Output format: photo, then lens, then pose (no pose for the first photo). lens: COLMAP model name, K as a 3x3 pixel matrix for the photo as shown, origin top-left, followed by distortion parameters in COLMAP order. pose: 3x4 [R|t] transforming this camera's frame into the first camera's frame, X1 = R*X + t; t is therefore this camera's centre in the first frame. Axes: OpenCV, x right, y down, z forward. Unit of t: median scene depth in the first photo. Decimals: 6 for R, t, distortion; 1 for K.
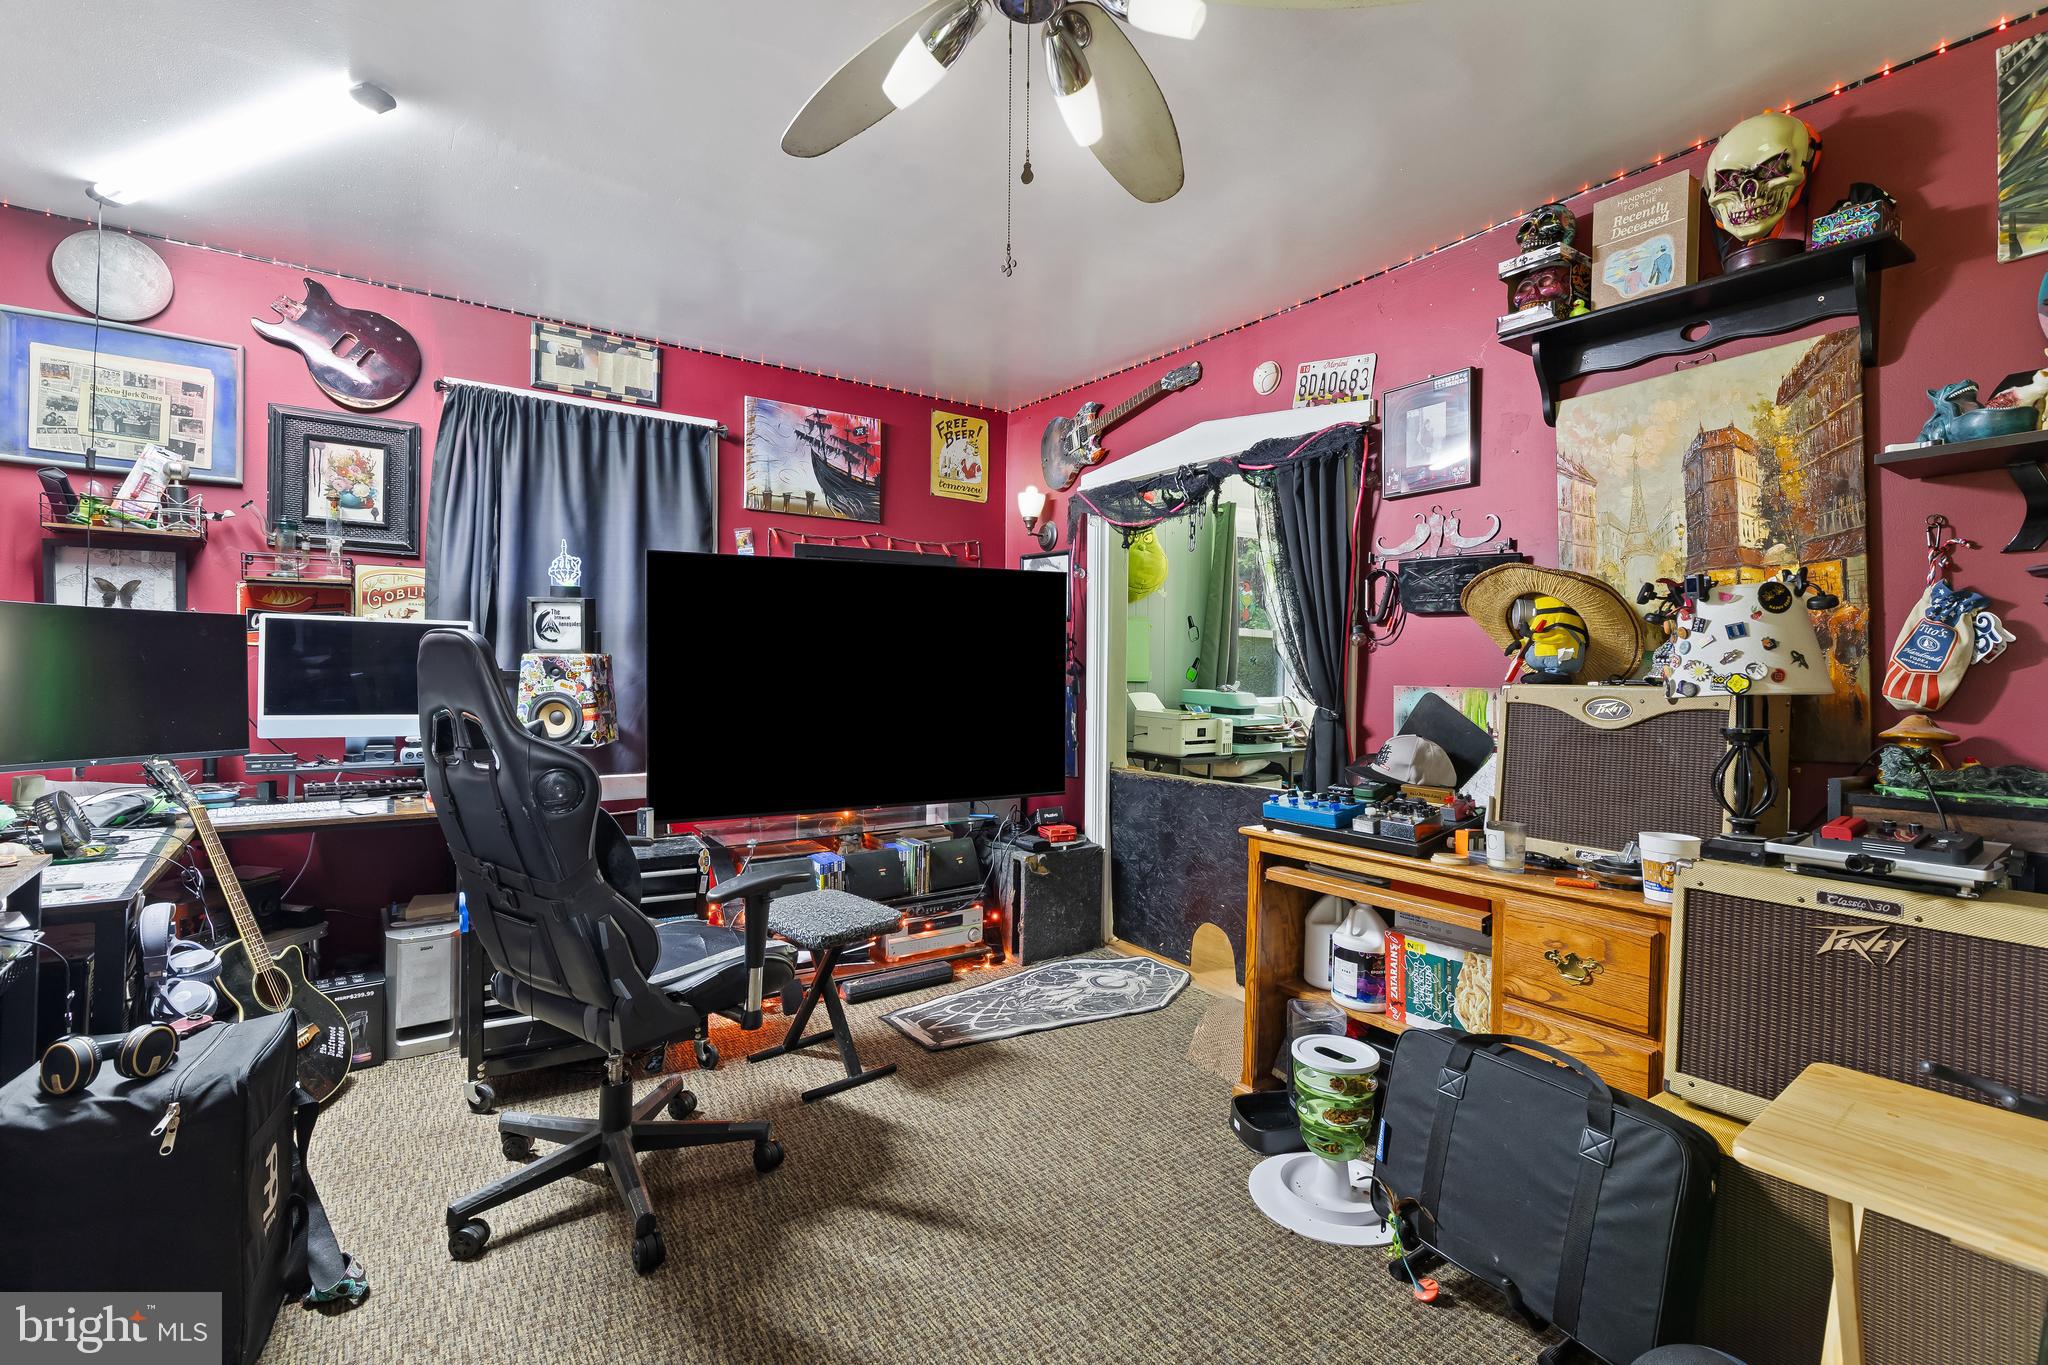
lens RADIAL K [[915.9, 0, 1032.5], [0, 915.9, 672.0], [0, 0, 1]] dist [-0.000155, 0.000066]
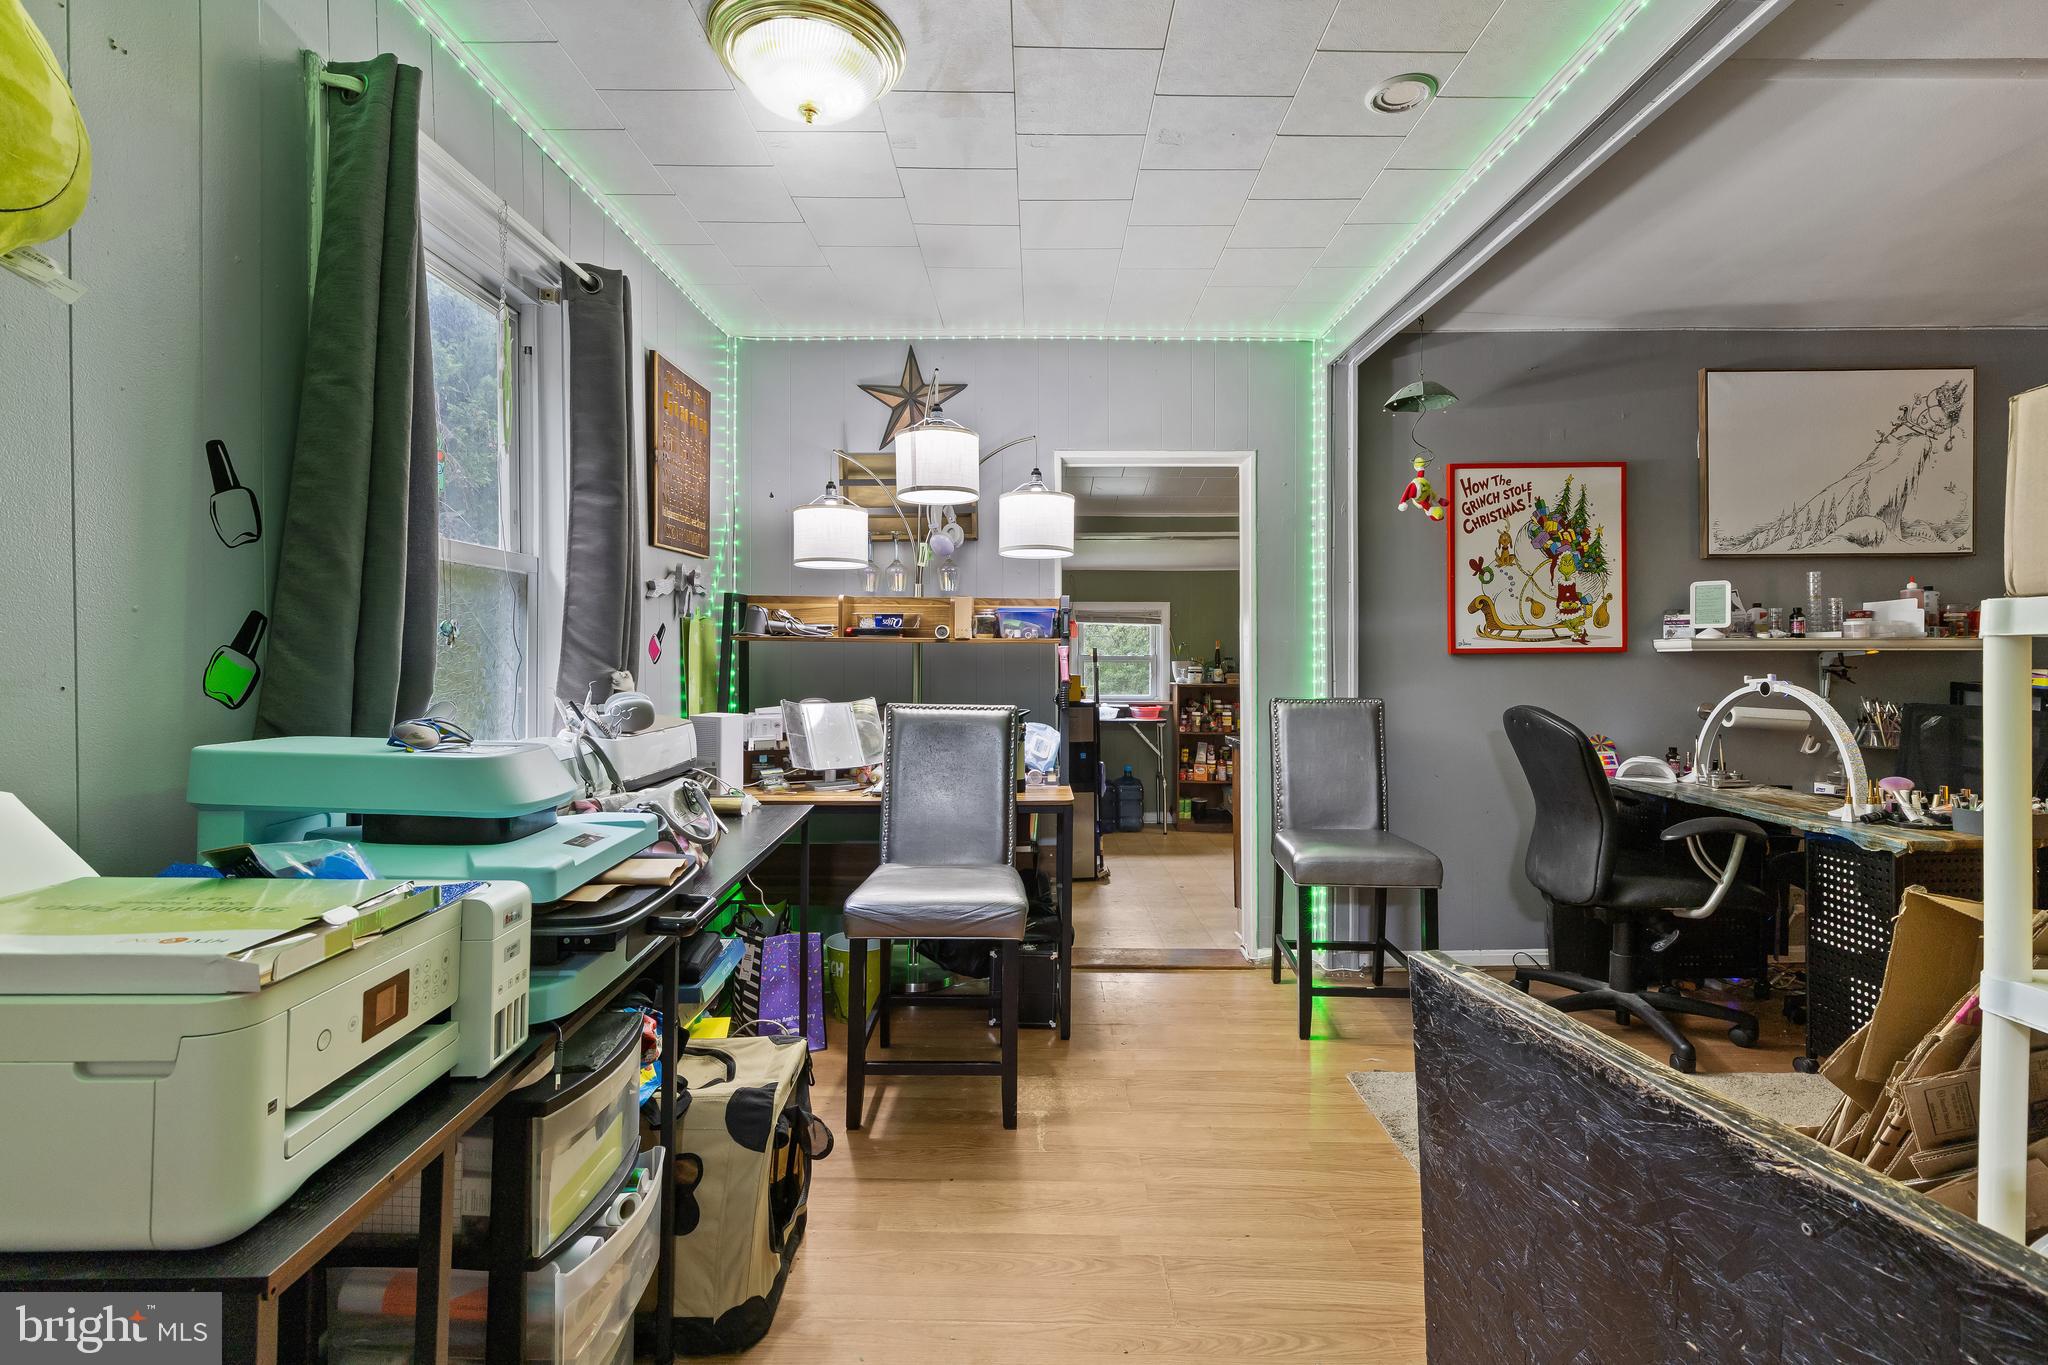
lens RADIAL K [[915.9, 0, 1032.5], [0, 915.9, 672.0], [0, 0, 1]] dist [-0.000155, 0.000066]
pose [[0.573669, -0.016179, 0.818927, 0.098649], [0.007550, 0.999867, 0.014464, -0.001012], [-0.819052, -0.002115, 0.573715, 0.705133]]
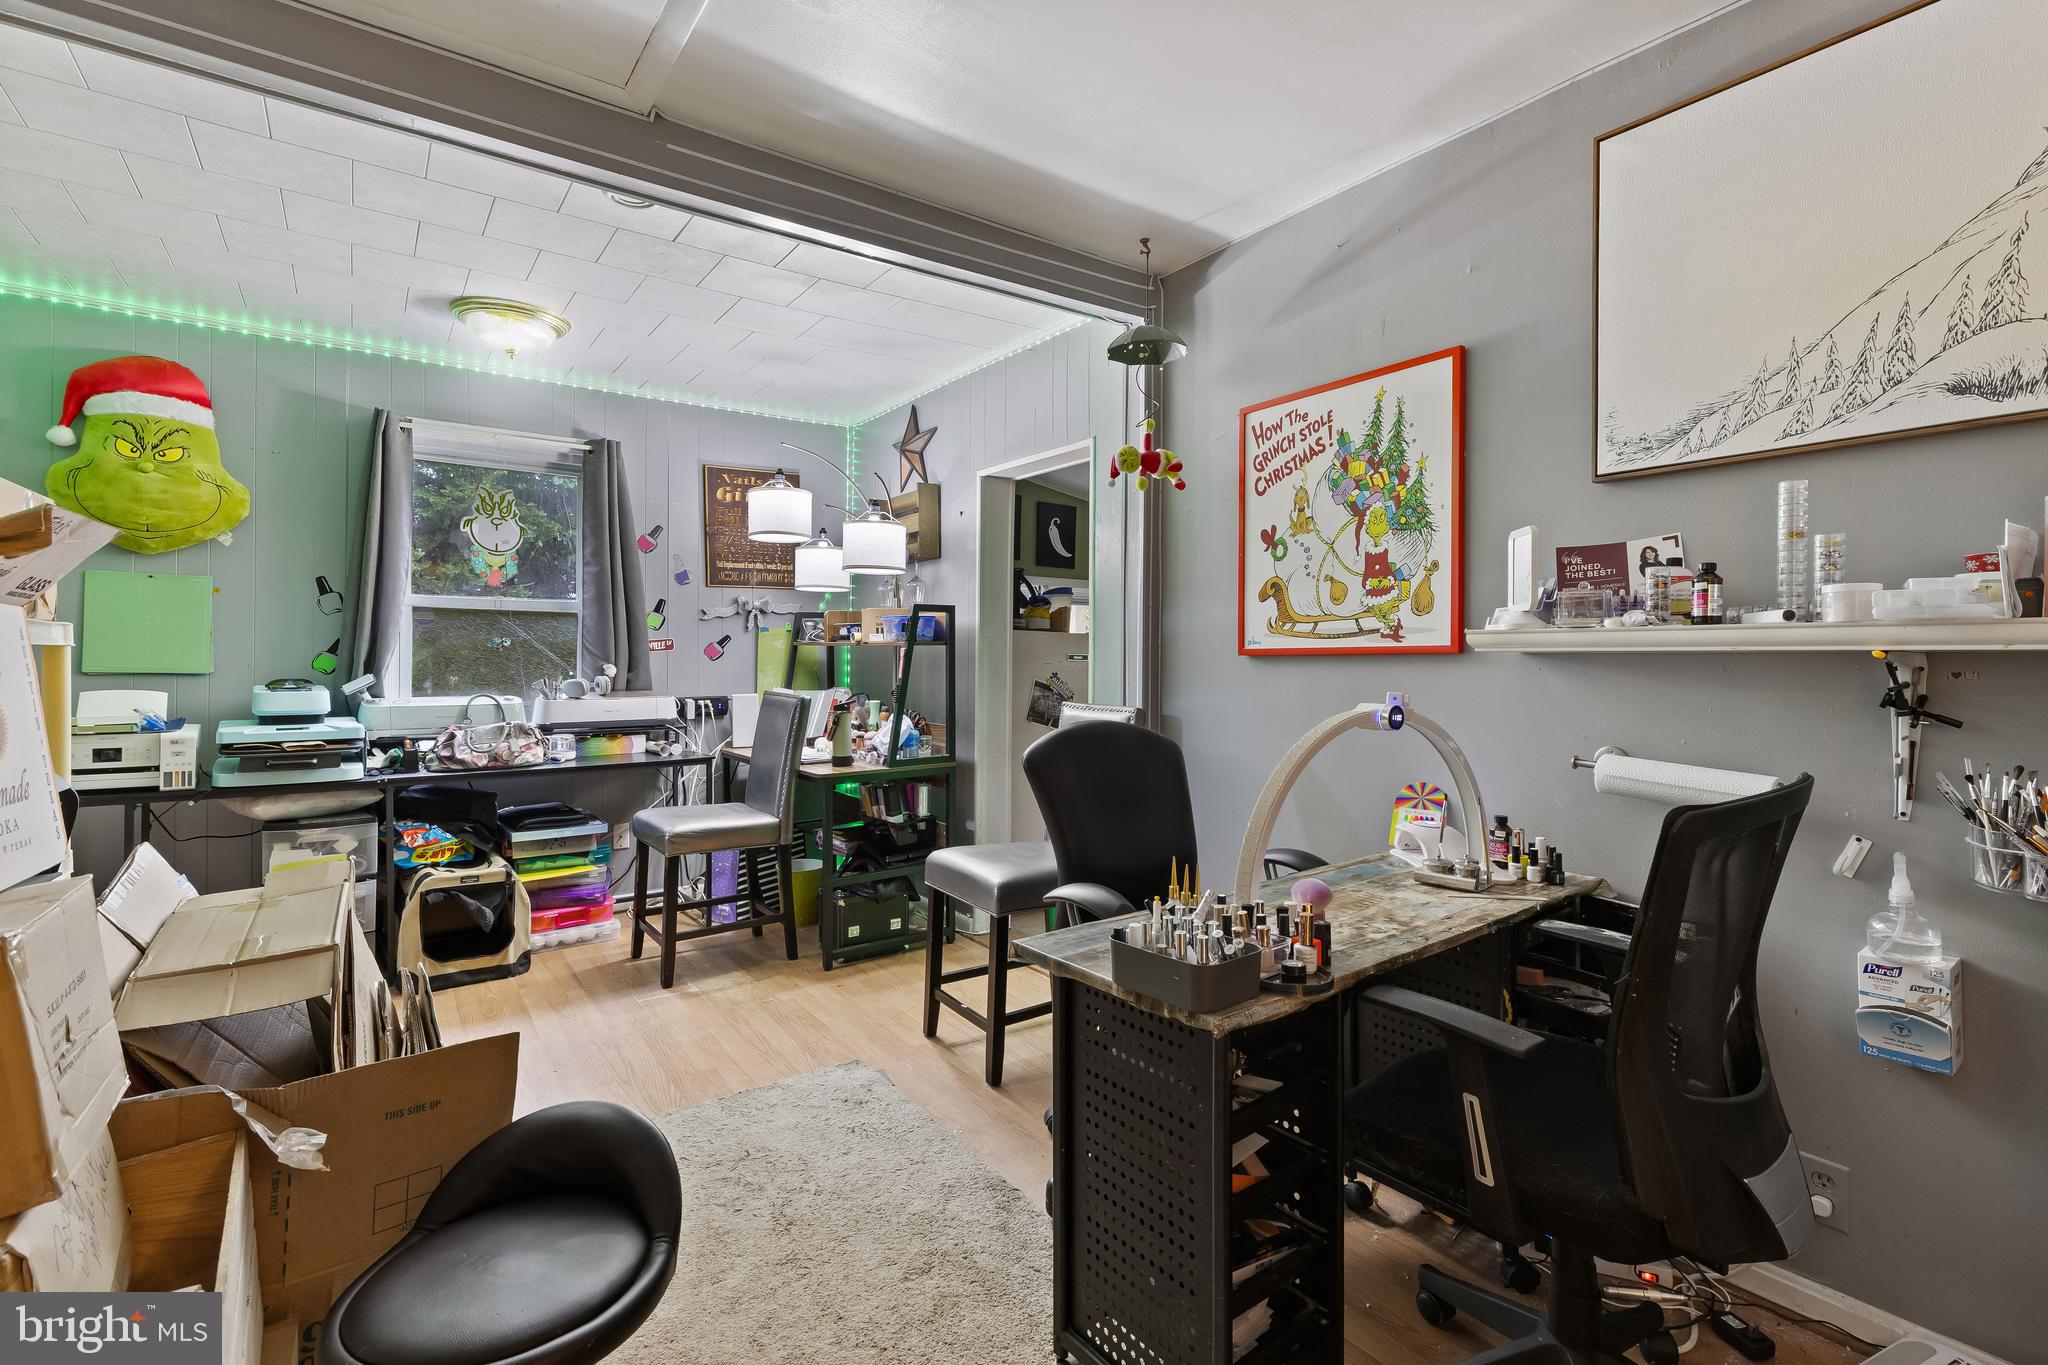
lens RADIAL K [[915.9, 0, 1032.5], [0, 915.9, 672.0], [0, 0, 1]] dist [-0.000155, 0.000066]
pose [[0.999422, 0.000155, 0.033987, 0.691395], [-0.000512, 0.999945, 0.010521, 0.001455], [-0.033983, -0.010533, 0.999367, 0.326462]]
